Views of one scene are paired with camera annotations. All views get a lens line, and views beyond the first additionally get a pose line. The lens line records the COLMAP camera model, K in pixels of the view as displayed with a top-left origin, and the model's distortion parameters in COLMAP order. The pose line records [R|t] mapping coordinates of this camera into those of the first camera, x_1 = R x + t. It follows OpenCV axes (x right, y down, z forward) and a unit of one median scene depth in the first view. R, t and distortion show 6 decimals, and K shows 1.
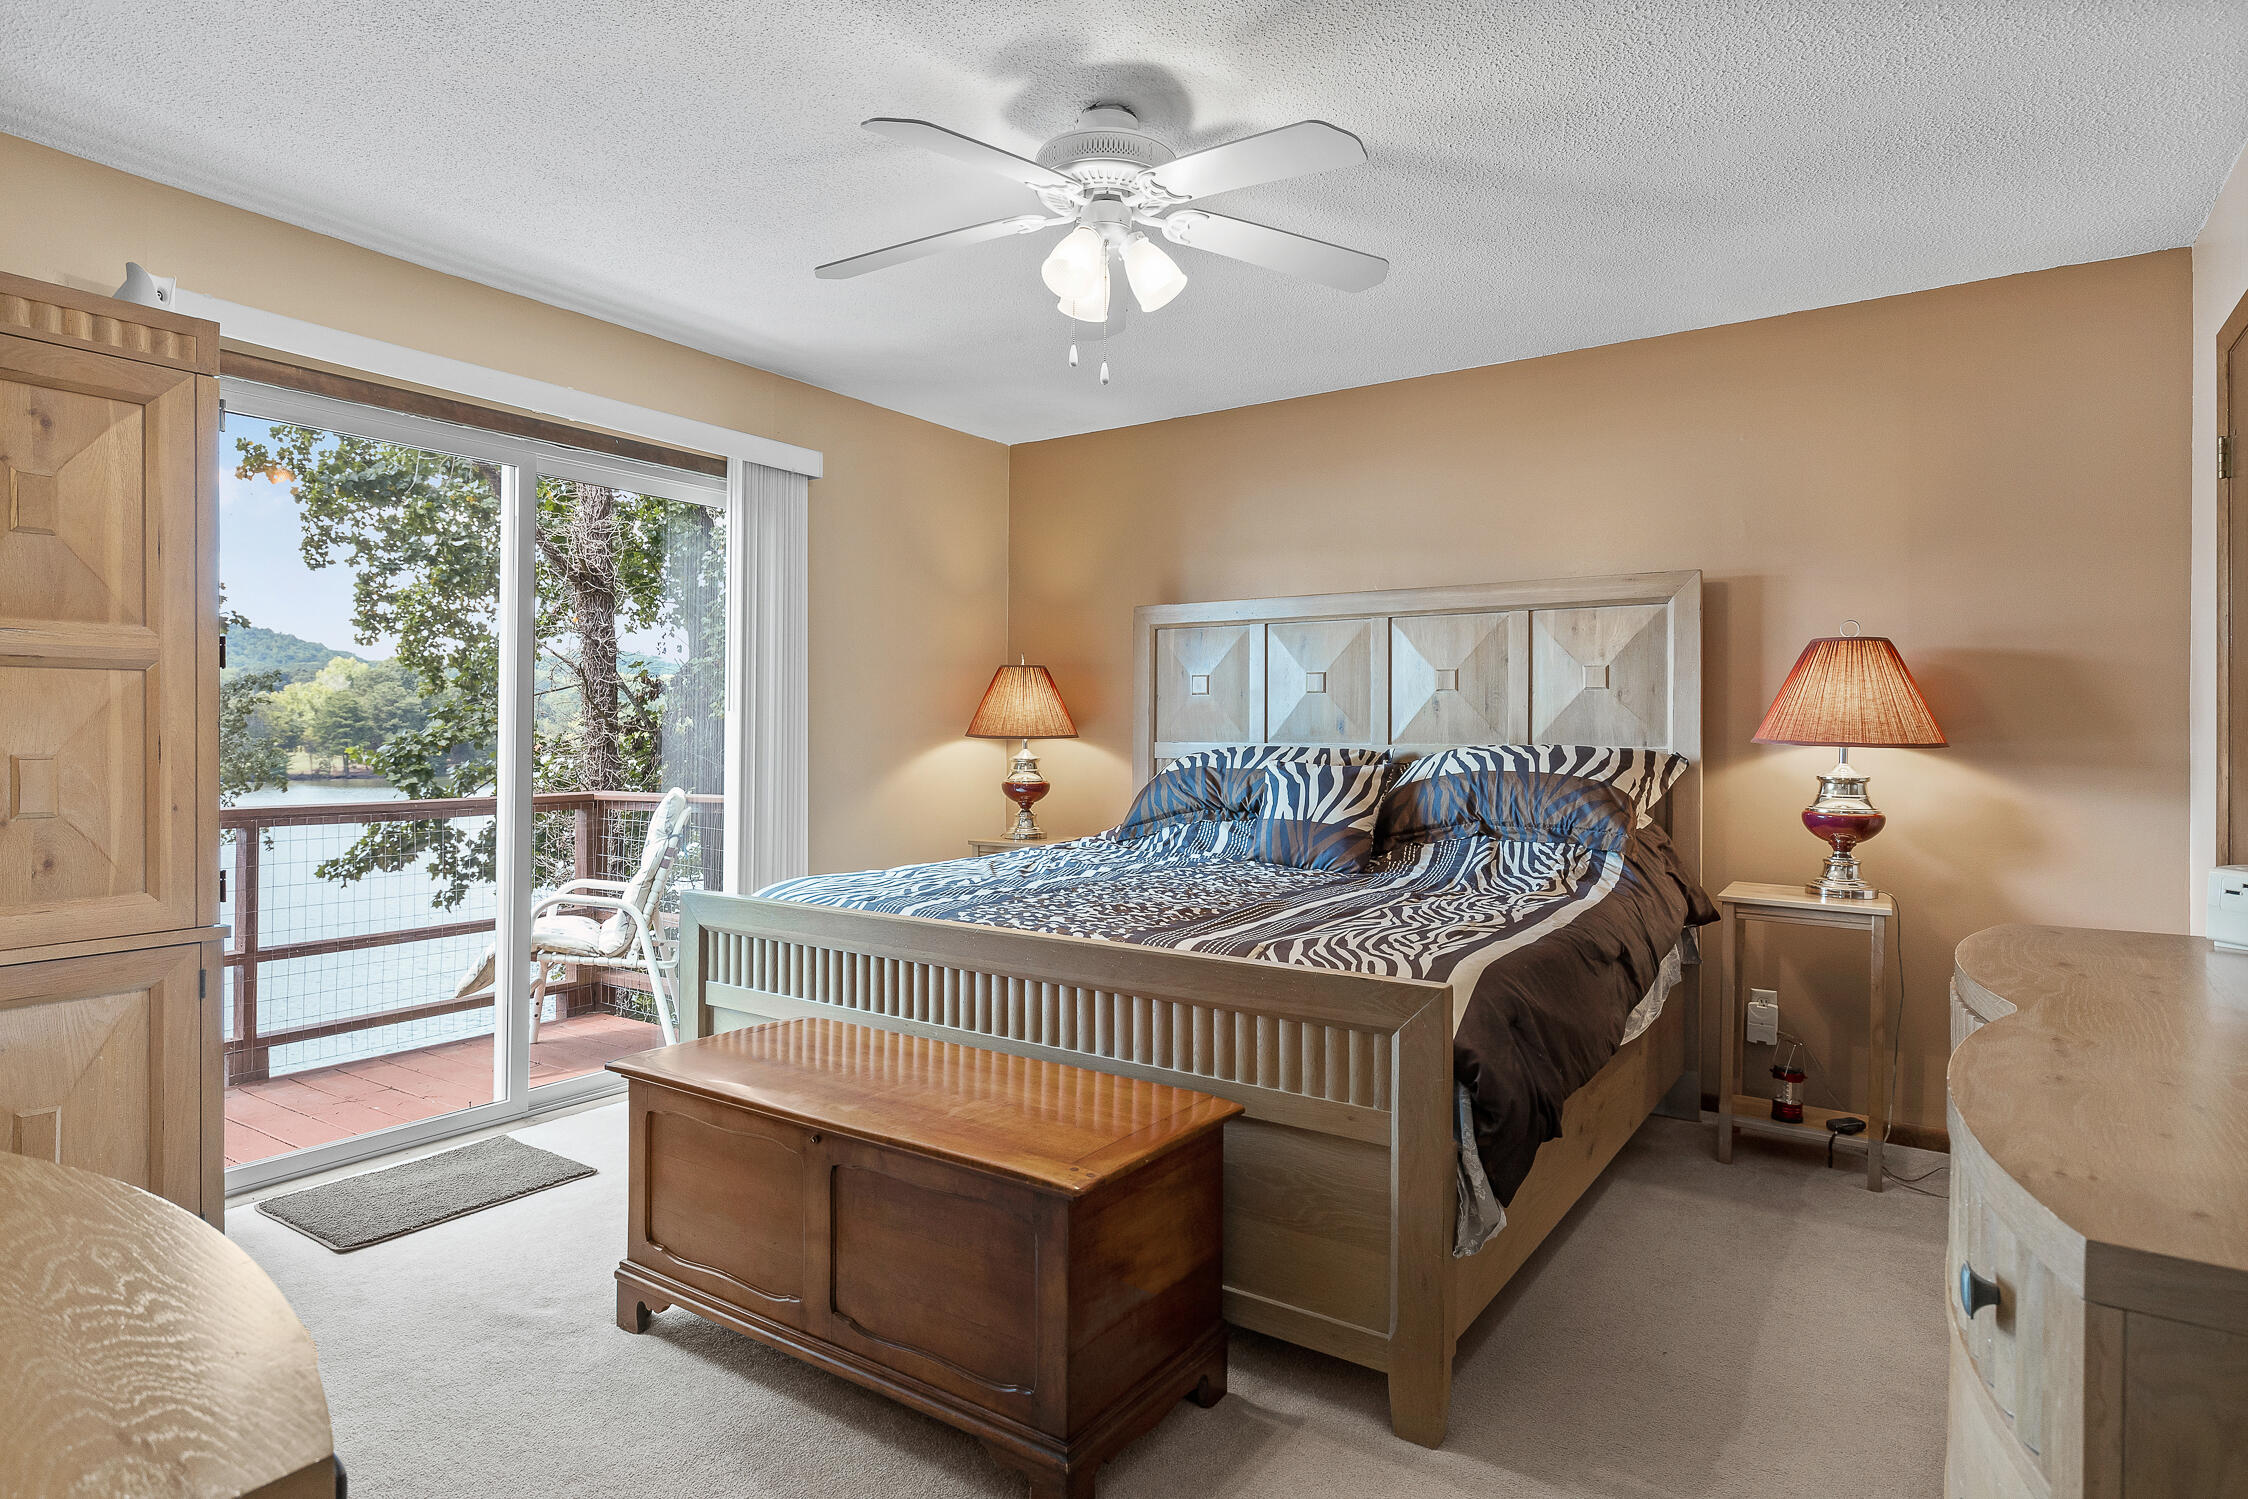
lens RADIAL K [[1244.1, 0, 1124.0], [0, 1244.1, 749.5], [0, 0, 1]] dist [0.000639, -0.000004]
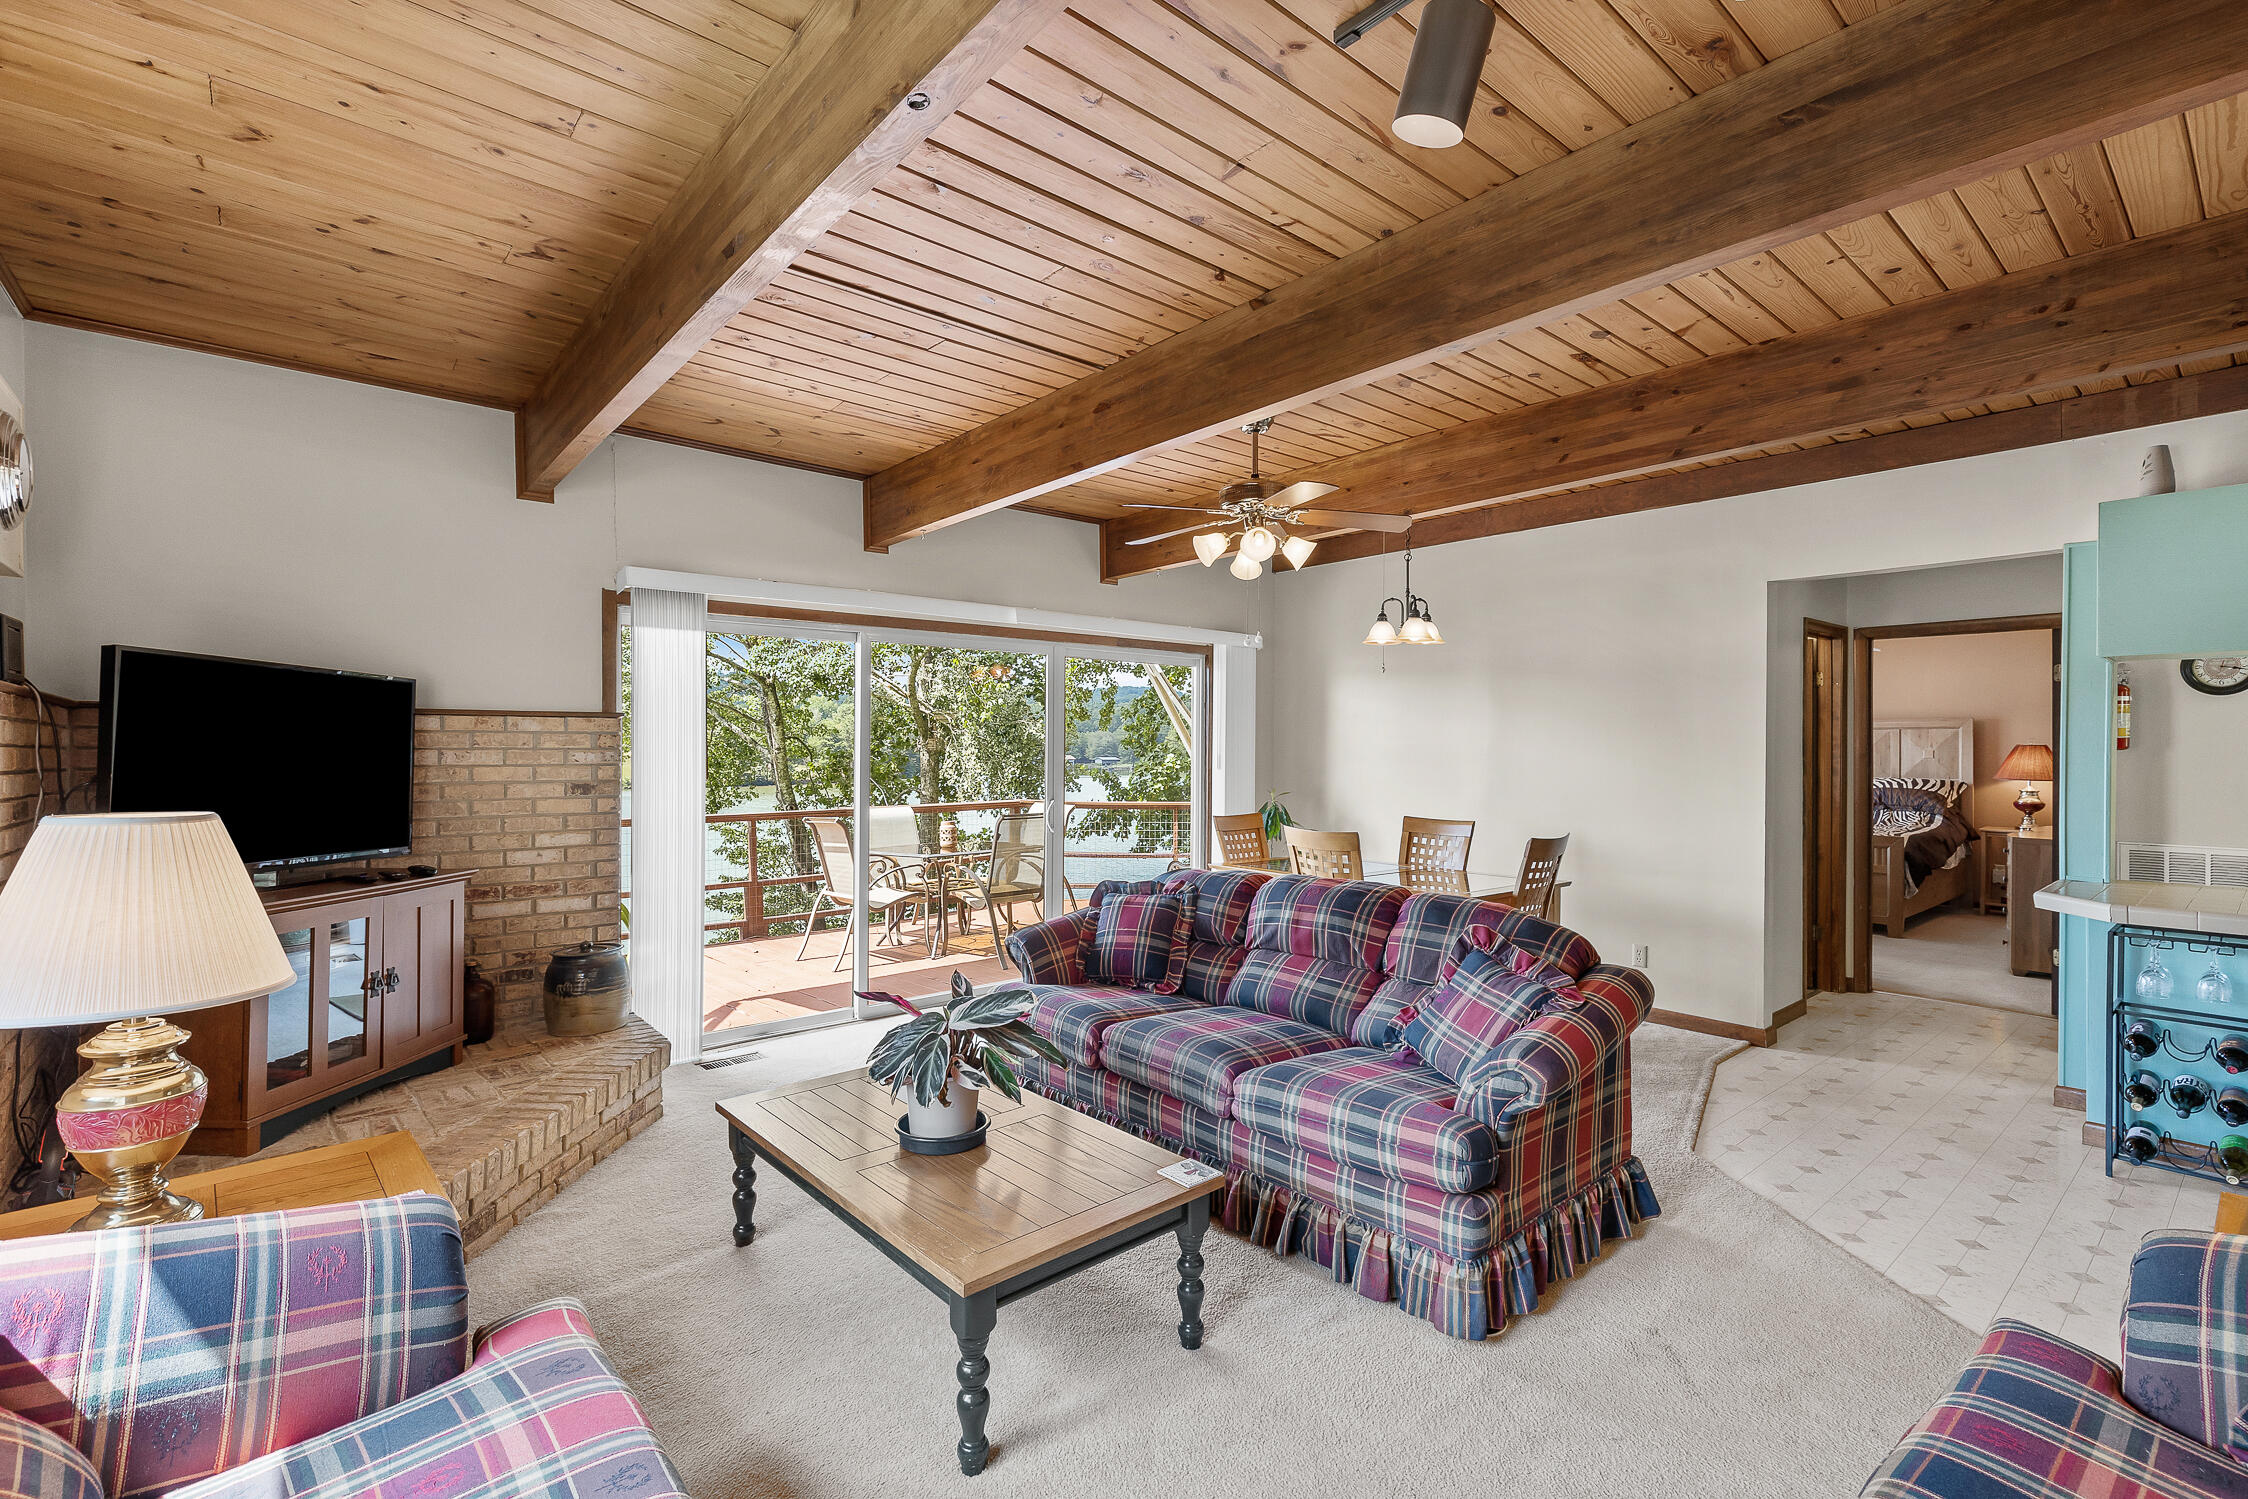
lens RADIAL K [[1007.0, 0, 1124.0], [0, 1007.0, 749.5], [0, 0, 1]] dist [0.001897, -0.000034]
pose [[0.962555, -0.002795, -0.271073, -0.837997], [-0.000030, 0.999946, -0.010417, -0.049609], [0.271087, 0.010035, 0.962502, -1.876247]]
